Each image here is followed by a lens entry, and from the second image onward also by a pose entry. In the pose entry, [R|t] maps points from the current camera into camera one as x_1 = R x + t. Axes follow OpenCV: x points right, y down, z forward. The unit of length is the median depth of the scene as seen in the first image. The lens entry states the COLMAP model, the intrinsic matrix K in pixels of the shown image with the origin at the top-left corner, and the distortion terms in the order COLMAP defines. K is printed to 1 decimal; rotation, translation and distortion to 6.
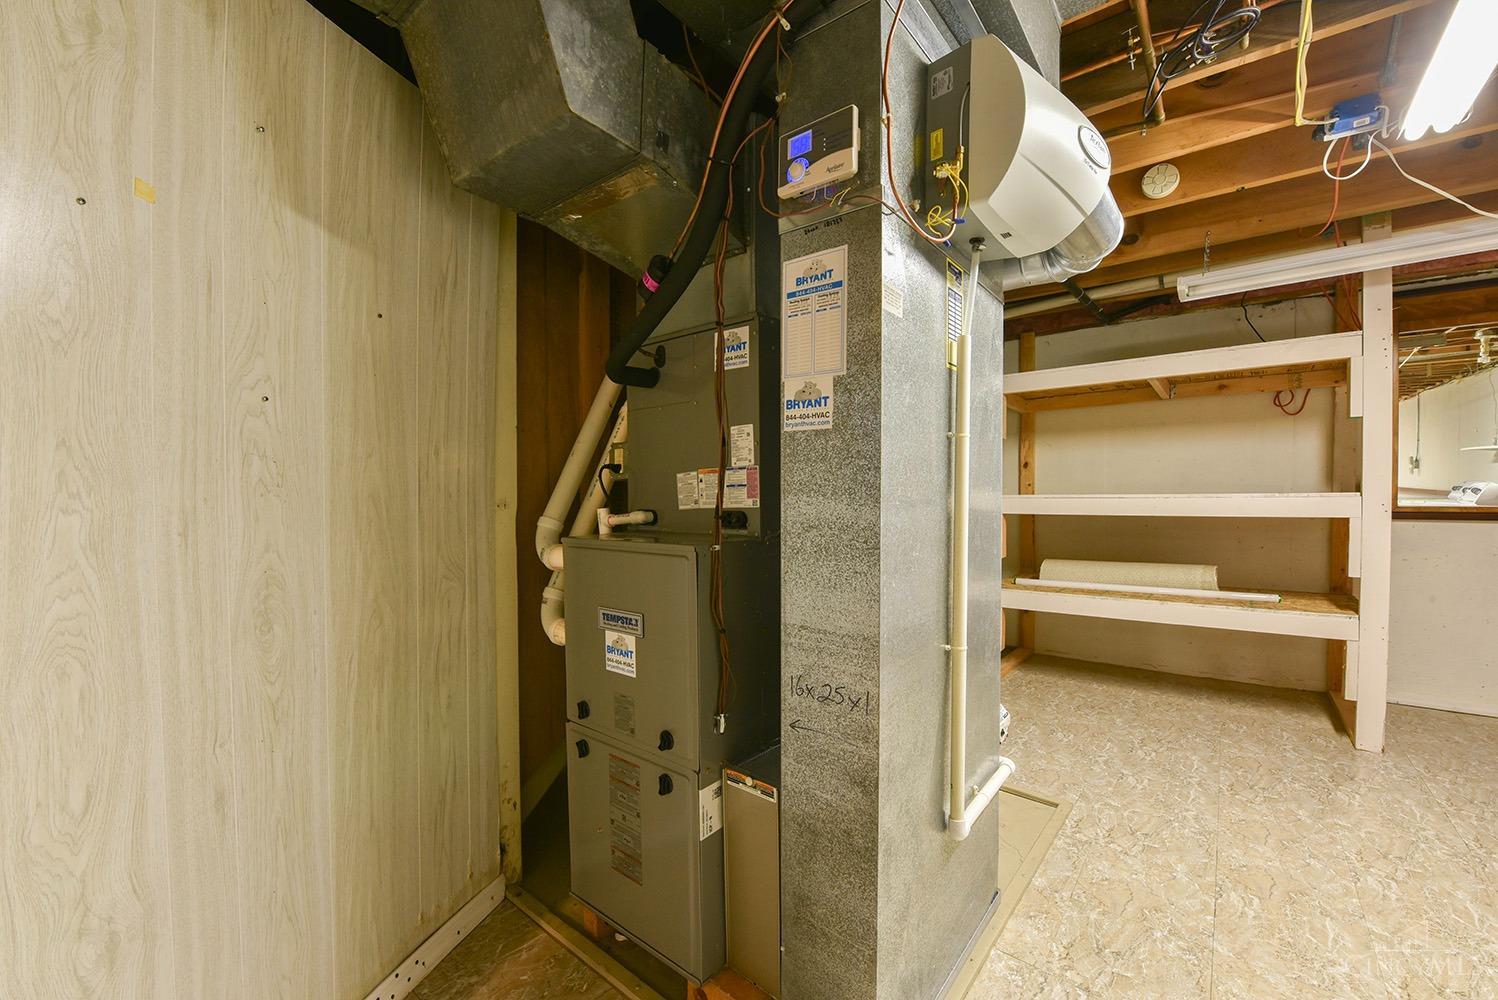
lens RADIAL K [[595.9, 0, 747.6], [0, 595.9, 502.0], [0, 0, 1]] dist [-0.017250, -0.000500]
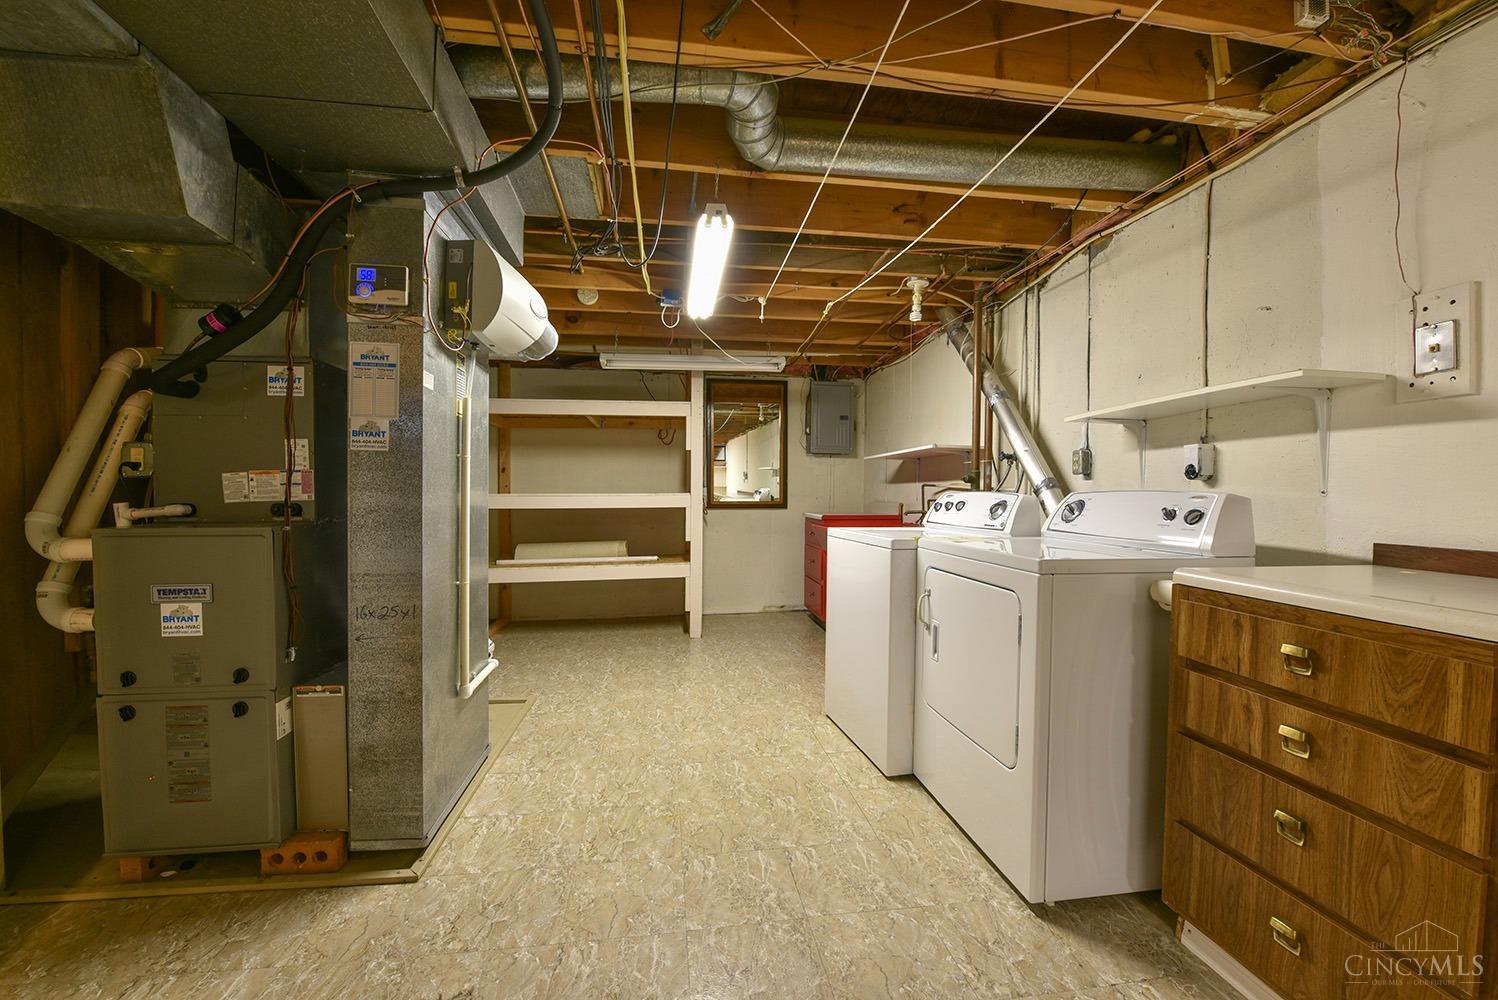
lens RADIAL K [[595.9, 0, 747.6], [0, 595.9, 502.0], [0, 0, 1]] dist [-0.017250, -0.000500]
pose [[0.677365, -0.004495, 0.735633, -0.314806], [0.005095, 0.999986, 0.001419, 0.016851], [-0.735629, 0.002787, 0.677379, -0.682028]]
